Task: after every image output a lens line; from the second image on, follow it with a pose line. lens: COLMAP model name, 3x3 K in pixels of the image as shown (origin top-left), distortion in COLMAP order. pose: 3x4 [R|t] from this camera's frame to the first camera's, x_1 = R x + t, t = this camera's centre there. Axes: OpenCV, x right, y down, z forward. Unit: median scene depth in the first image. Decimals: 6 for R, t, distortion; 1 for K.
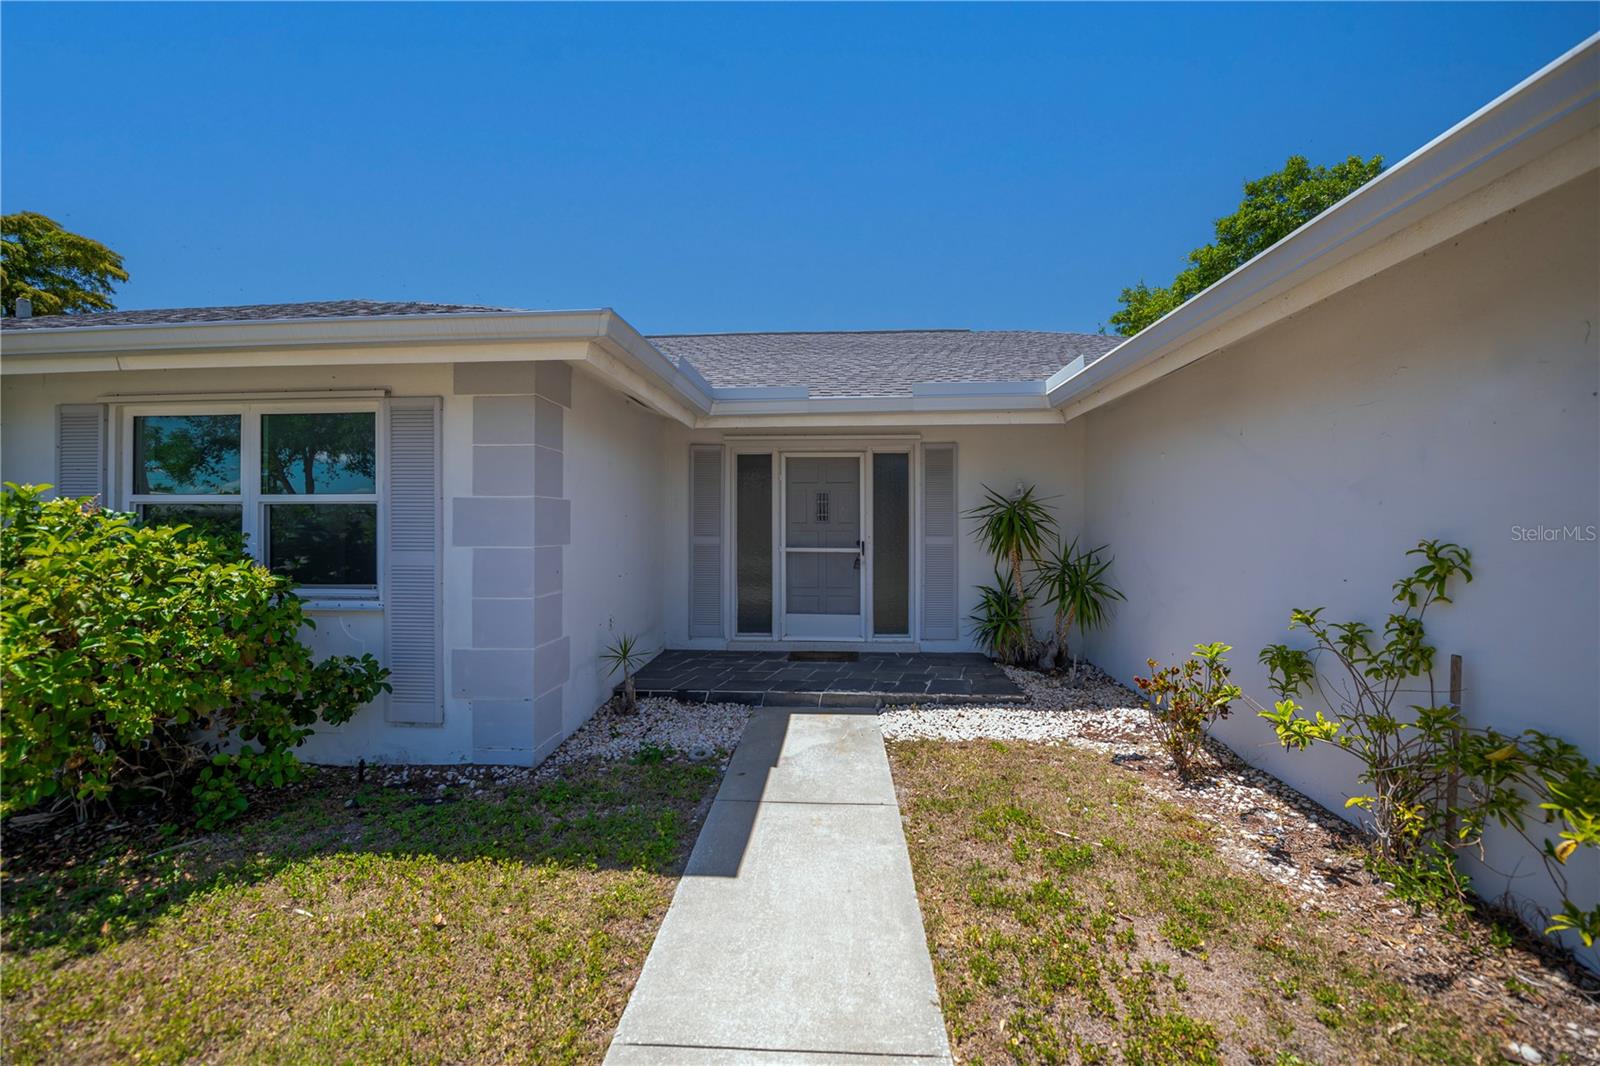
lens RADIAL K [[647.2, 0, 796.5], [0, 647.2, 524.9], [0, 0, 1]] dist [-0.018318, -0.000399]
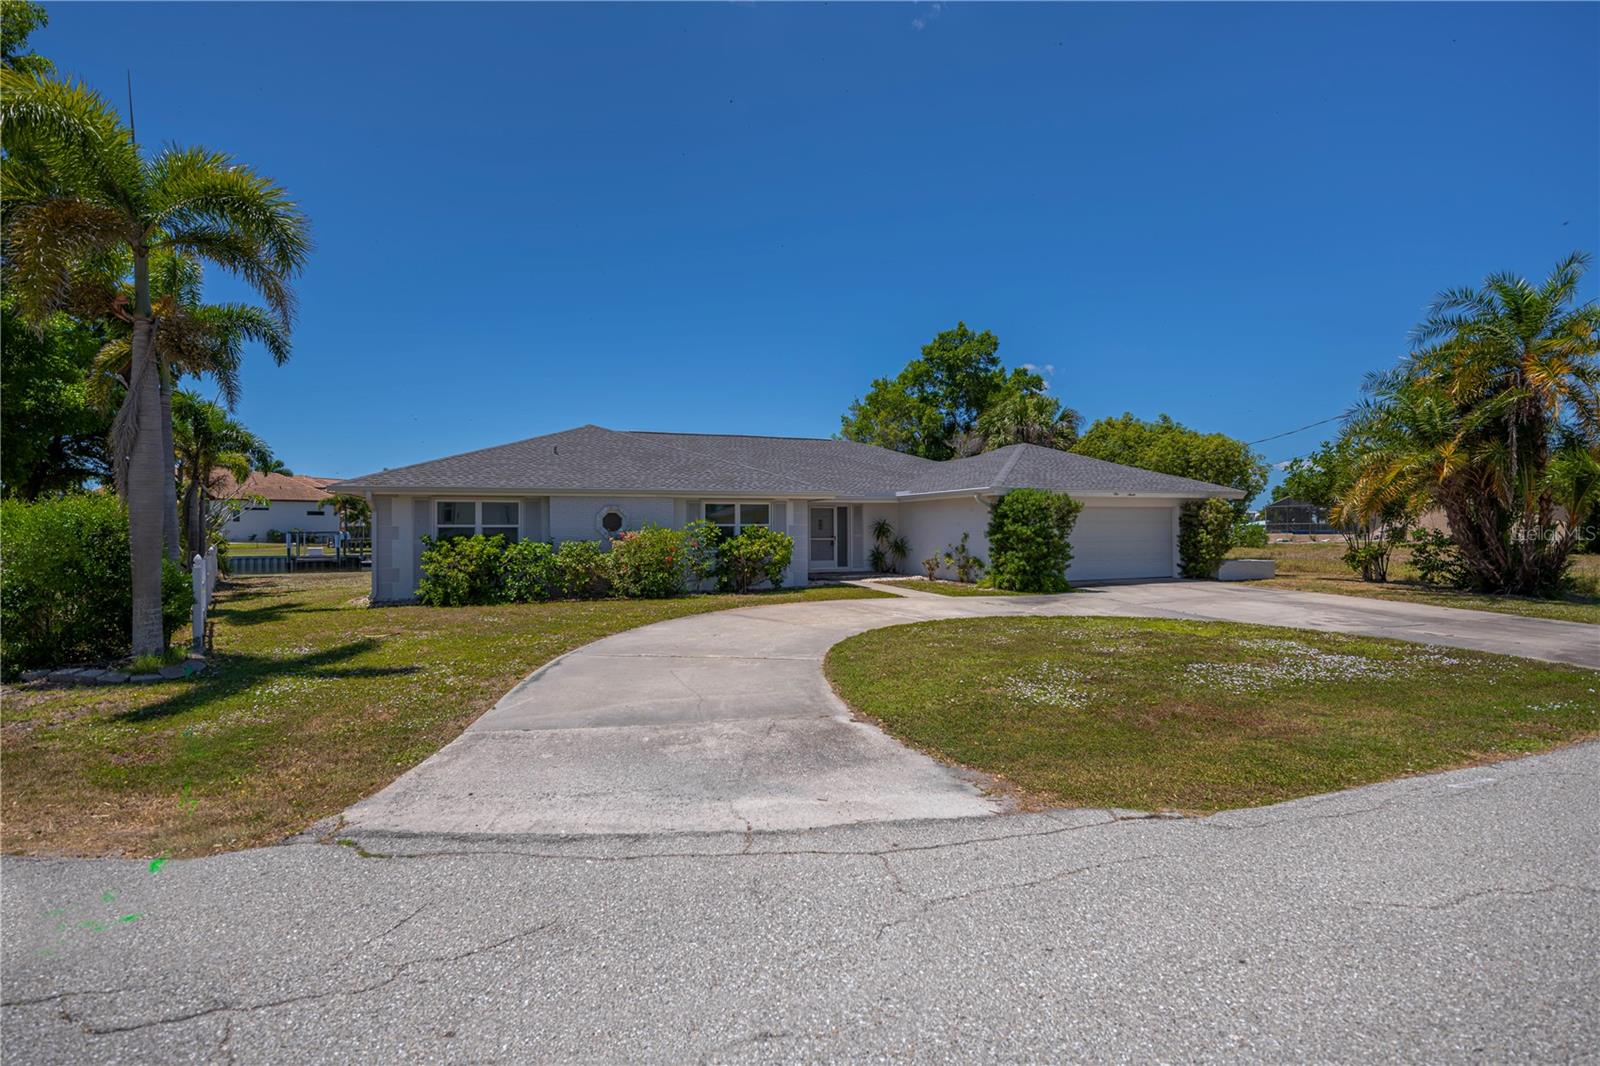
lens RADIAL K [[738.6, 0, 803.9], [0, 738.6, 534.5], [0, 0, 1]] dist [-0.005790, -0.000271]
pose [[0.906173, -0.007807, 0.422834, -1.644392], [0.004152, 0.999946, 0.009563, -0.016435], [-0.422886, -0.006910, 0.906156, -2.288764]]
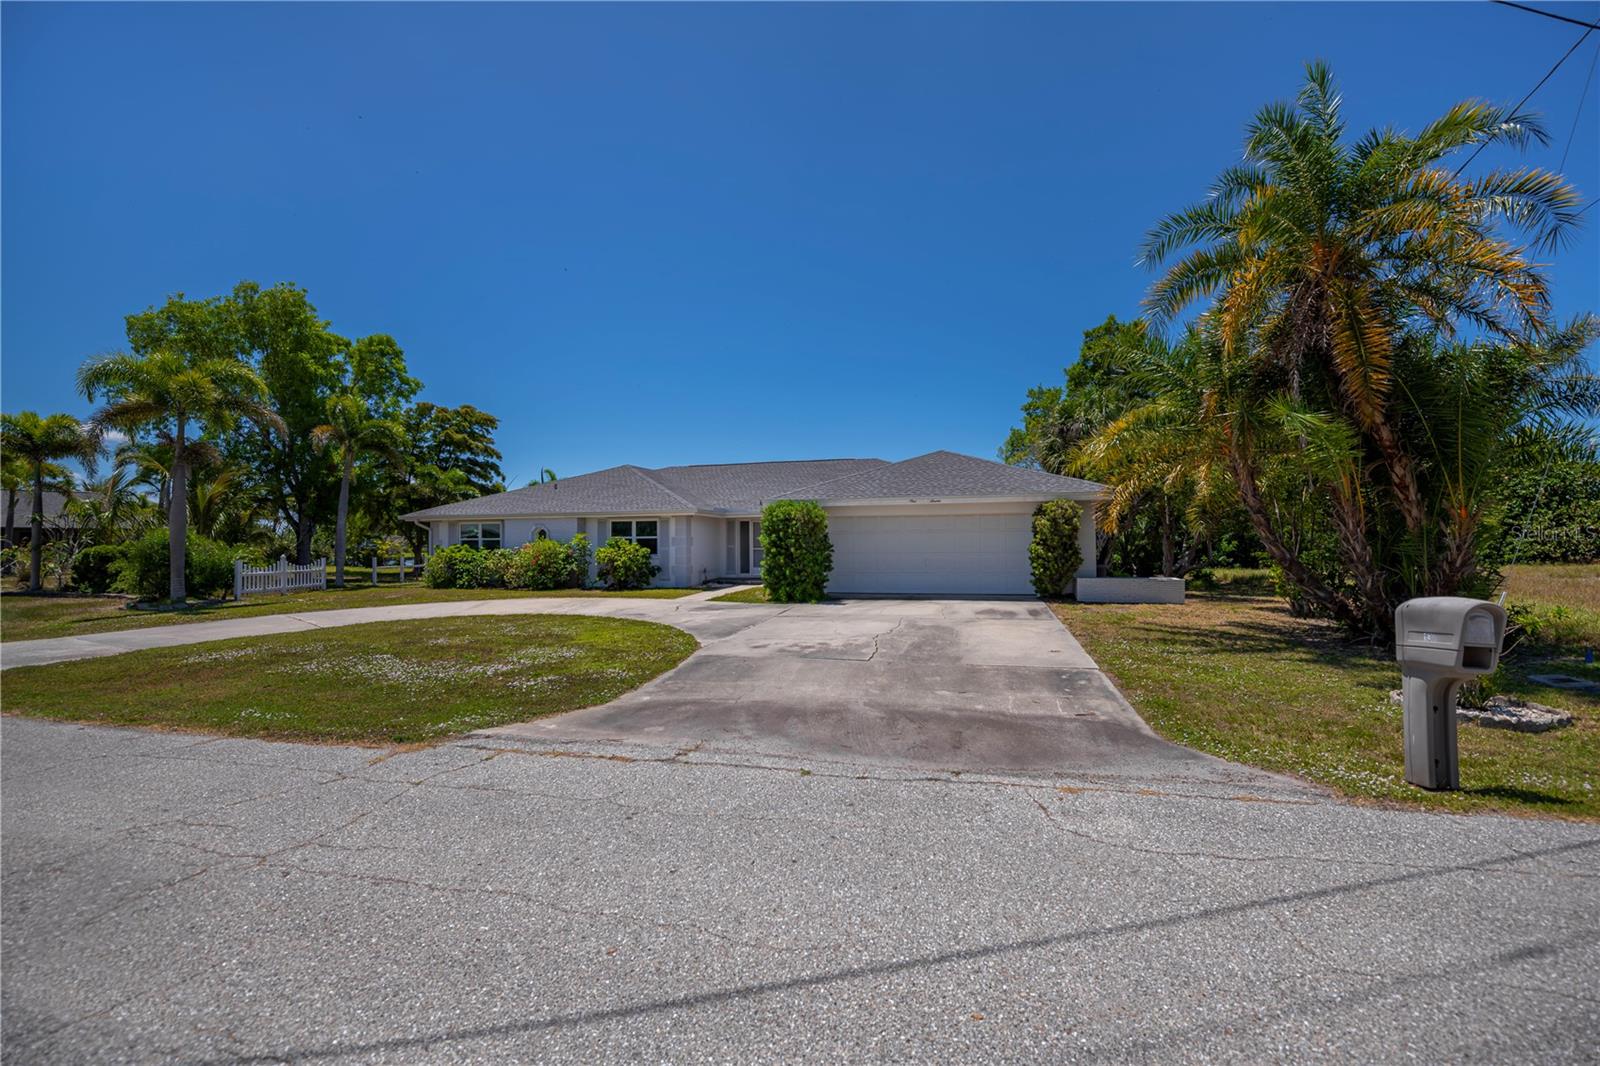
lens RADIAL K [[647.2, 0, 786.5], [0, 647.2, 521.5], [0, 0, 1]] dist [-0.018318, -0.000399]
pose [[0.978595, -0.014468, -0.205285, 0.966133], [0.007953, 0.999439, -0.032527, 0.007046], [0.205640, 0.030198, 0.978162, -2.610480]]
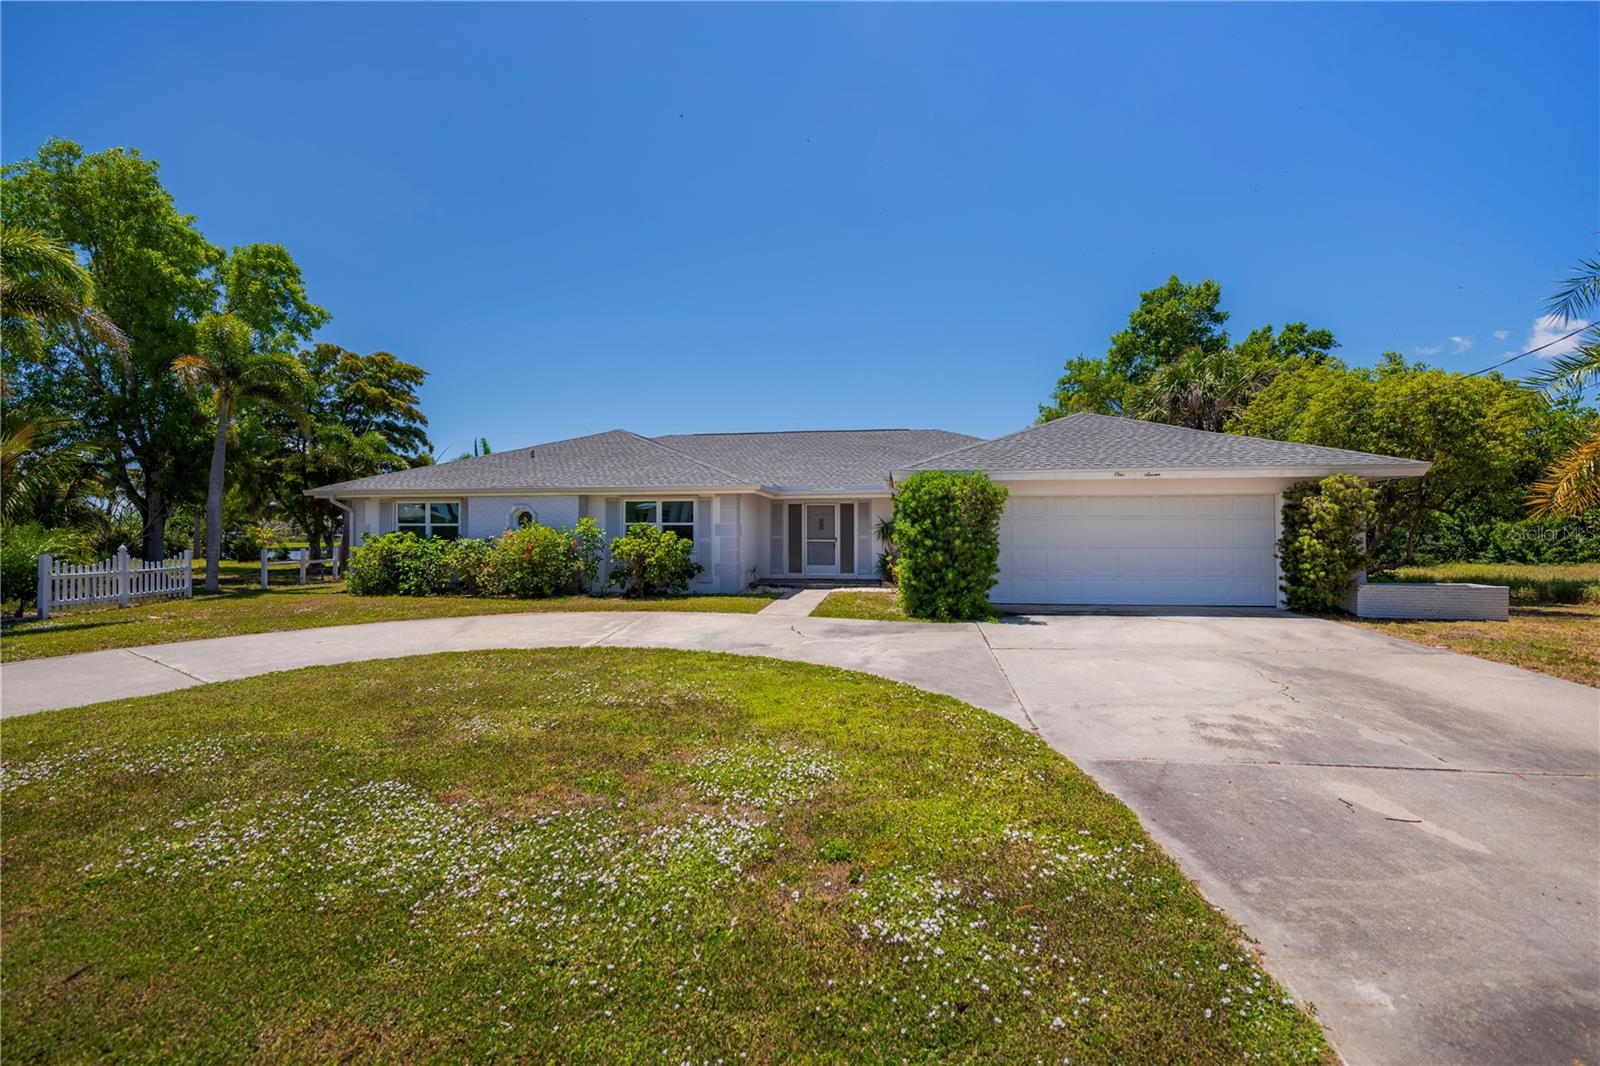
lens RADIAL K [[679.3, 0, 787.9], [0, 679.3, 524.6], [0, 0, 1]] dist [-0.013271, -0.001284]
pose [[0.995870, -0.001442, -0.090779, 0.174690], [0.000252, 0.999914, -0.013117, 0.010650], [0.090790, 0.013040, 0.995785, -1.948256]]
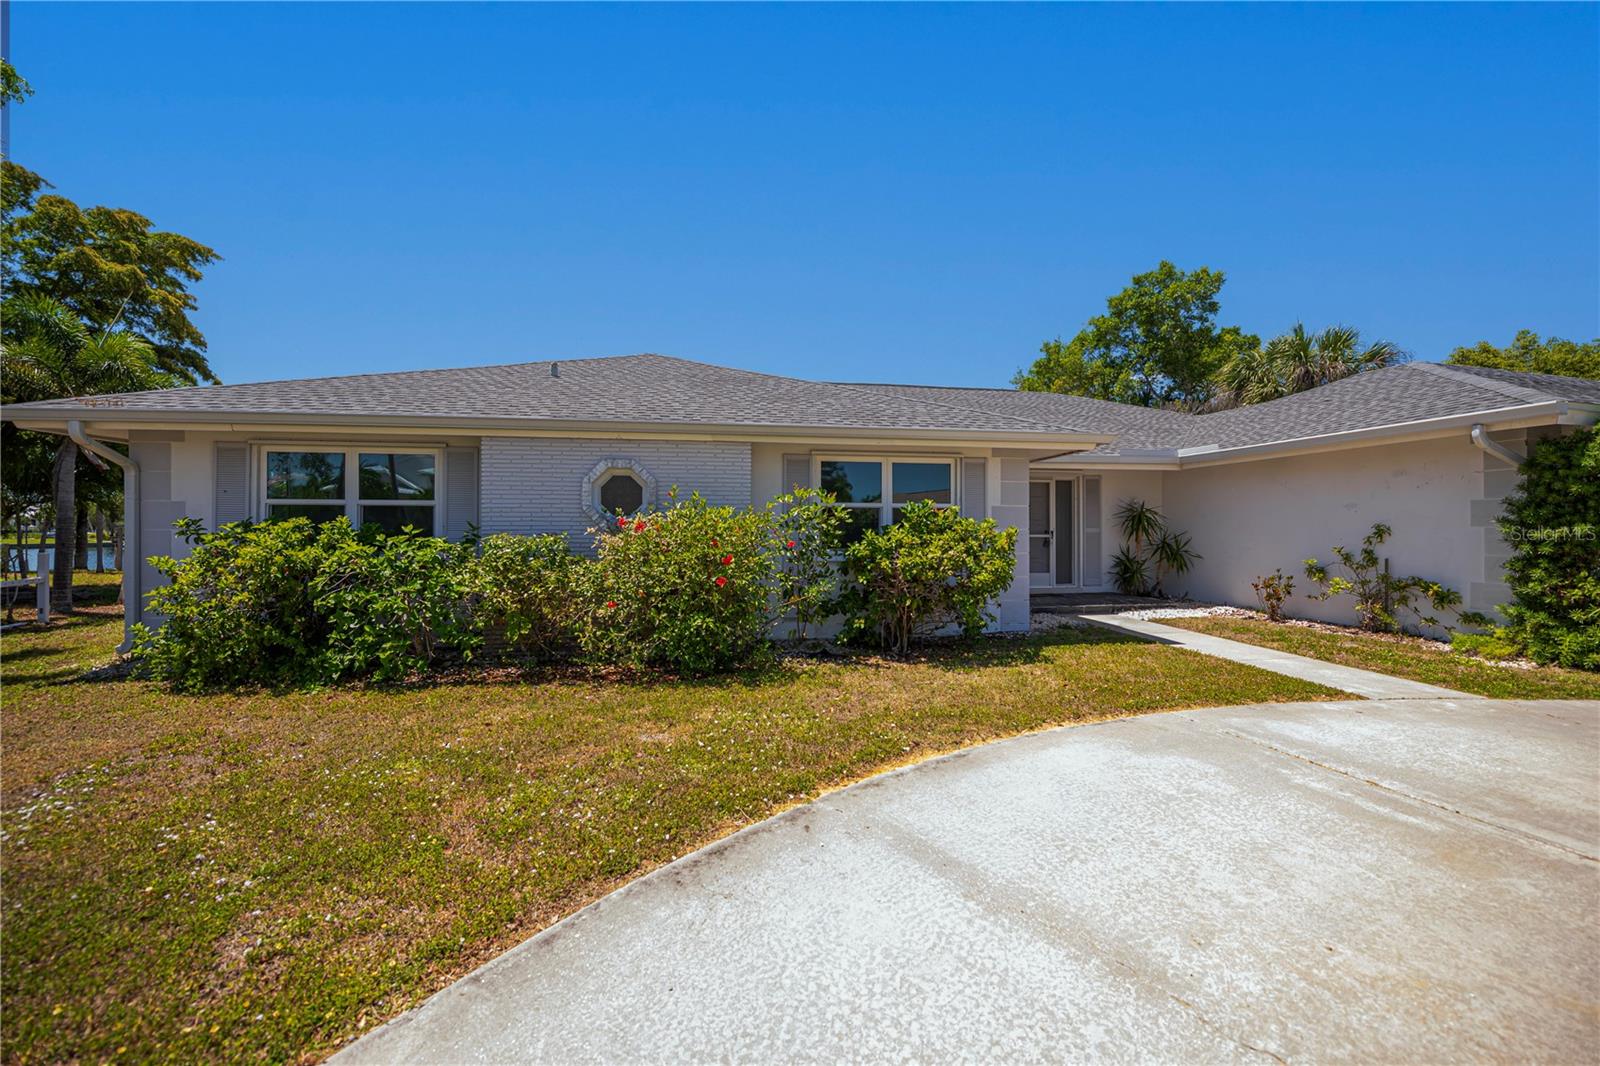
lens RADIAL K [[647.2, 0, 801.2], [0, 647.2, 528.3], [0, 0, 1]] dist [-0.018318, -0.000399]
pose [[0.971979, 0.000531, 0.235067, -1.061477], [-0.000991, 0.999998, 0.001838, 0.018380], [-0.235066, -0.002019, 0.971977, -0.590965]]
